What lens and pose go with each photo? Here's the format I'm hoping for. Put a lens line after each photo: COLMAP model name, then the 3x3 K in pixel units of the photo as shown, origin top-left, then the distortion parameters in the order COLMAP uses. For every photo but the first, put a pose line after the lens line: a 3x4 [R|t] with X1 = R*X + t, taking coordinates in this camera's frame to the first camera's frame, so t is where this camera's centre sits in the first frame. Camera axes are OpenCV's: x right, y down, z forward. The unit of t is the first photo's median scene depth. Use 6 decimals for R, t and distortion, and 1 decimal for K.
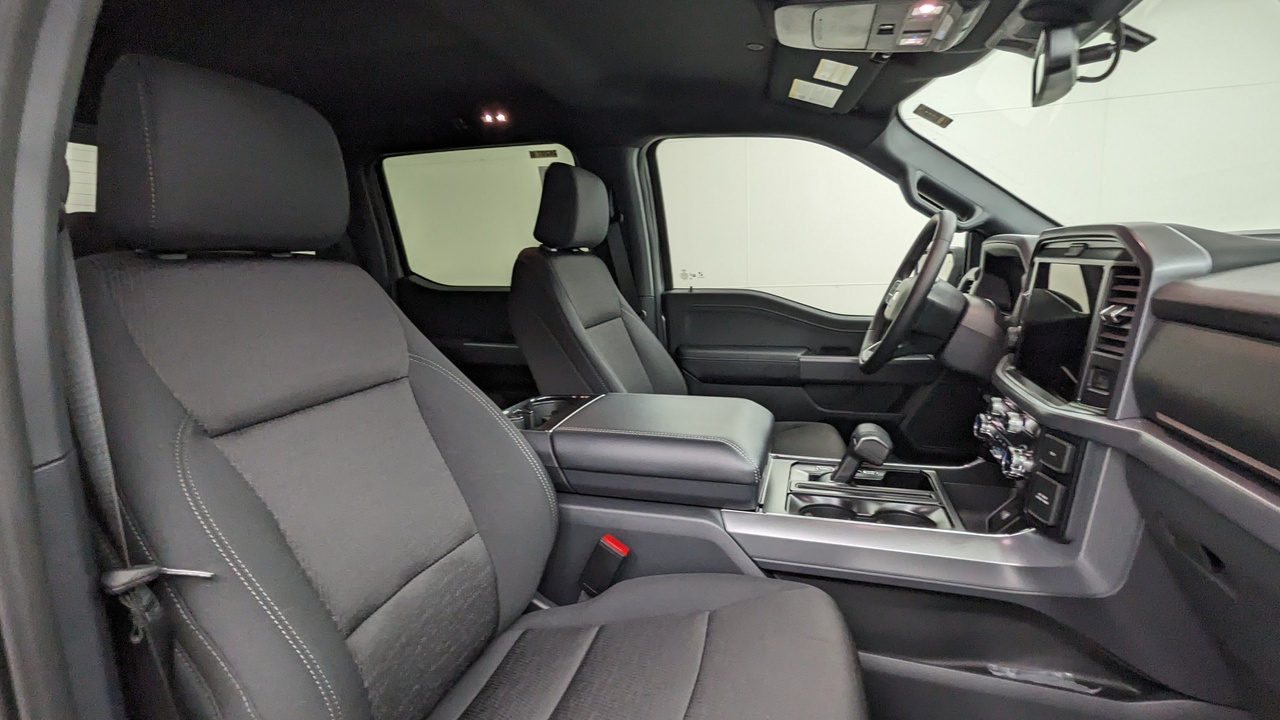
lens RADIAL K [[615.4, 0, 640.0], [0, 615.4, 360.0], [0, 0, 1]] dist [0.000753, -0.000243]
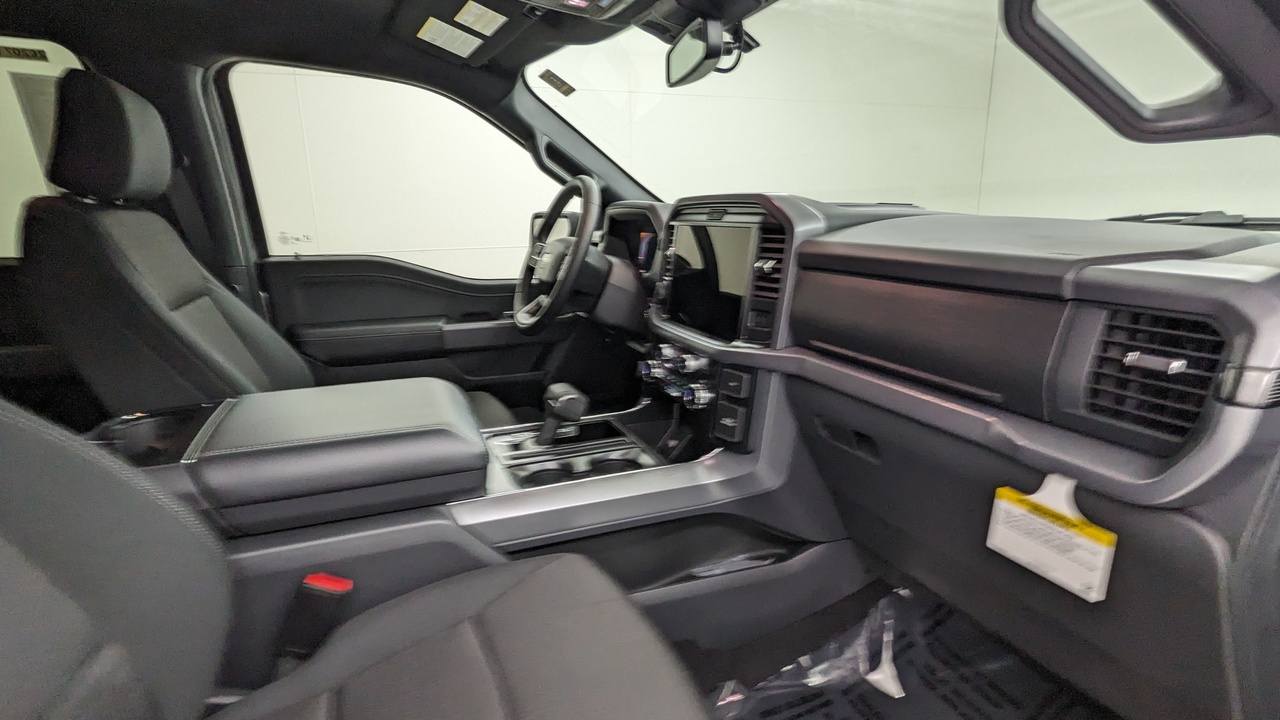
lens RADIAL K [[615.4, 0, 640.0], [0, 615.4, 360.0], [0, 0, 1]] dist [0.000753, -0.000243]
pose [[0.775377, -0.125119, 0.618979, -0.166160], [0.091204, 0.992087, 0.086290, -0.012210], [-0.624878, -0.010454, 0.780653, 0.130891]]
